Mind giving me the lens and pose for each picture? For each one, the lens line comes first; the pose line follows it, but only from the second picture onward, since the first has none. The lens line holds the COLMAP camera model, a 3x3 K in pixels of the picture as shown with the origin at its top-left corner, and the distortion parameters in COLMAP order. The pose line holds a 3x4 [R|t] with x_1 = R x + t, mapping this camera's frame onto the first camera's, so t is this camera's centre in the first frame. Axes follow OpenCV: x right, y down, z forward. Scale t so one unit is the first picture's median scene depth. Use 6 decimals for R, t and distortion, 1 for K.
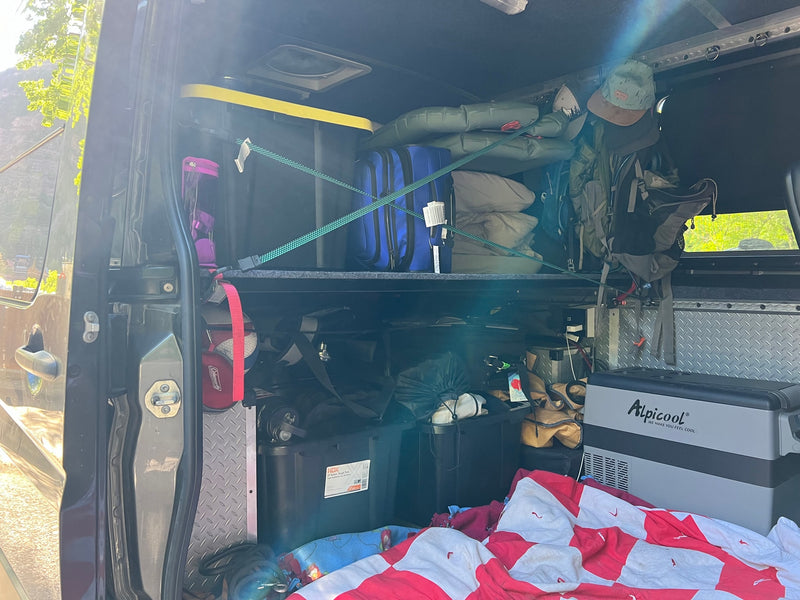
lens RADIAL K [[618.5, 0, 400.7], [0, 618.5, 314.8], [0, 0, 1]] dist [0.035894, 0.002686]
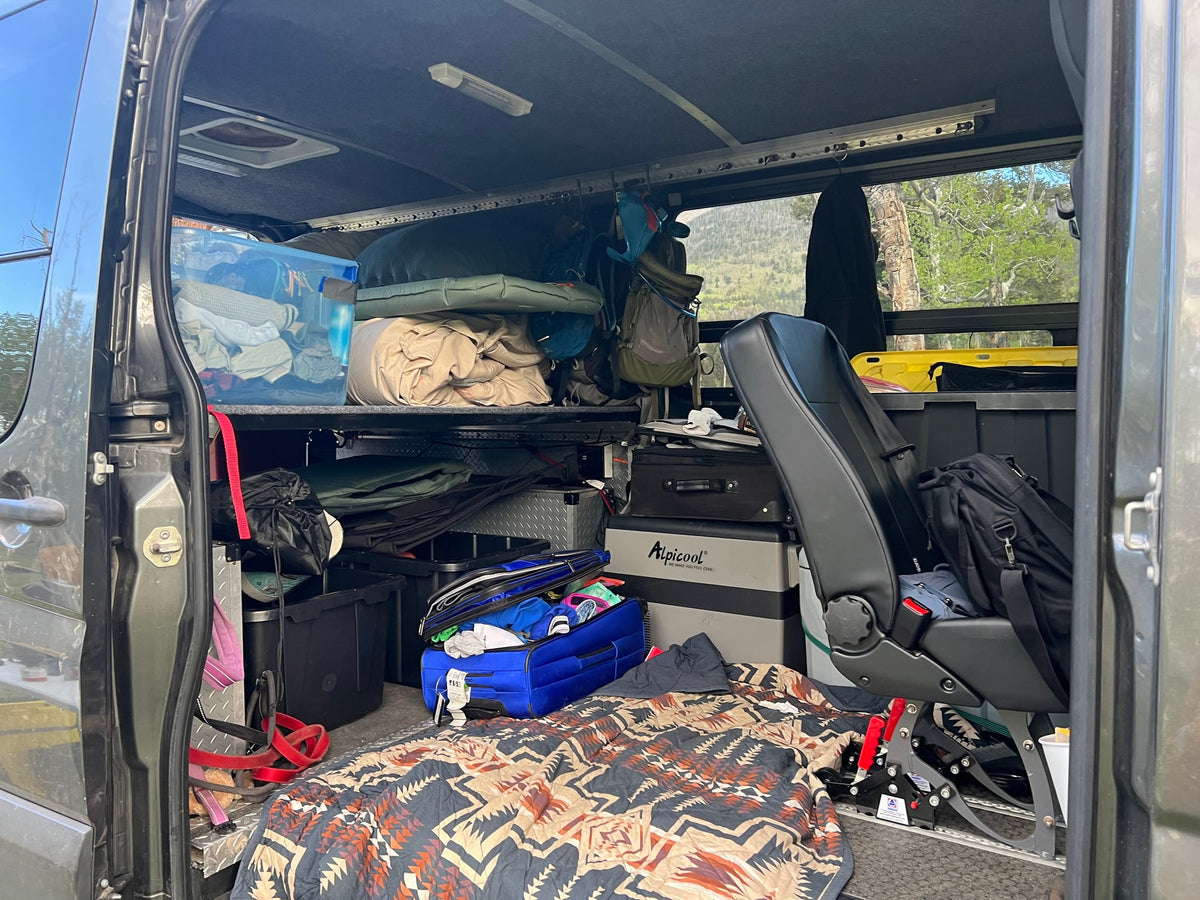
lens RADIAL K [[856.6, 0, 600.0], [0, 856.6, 450.0], [0, 0, 1]] dist [0.085626, -0.125683]
pose [[0.959184, -0.017051, 0.282267, -0.065804], [0.019881, 0.999777, -0.007165, 0.007750], [-0.282082, 0.012485, 0.959309, -0.221036]]
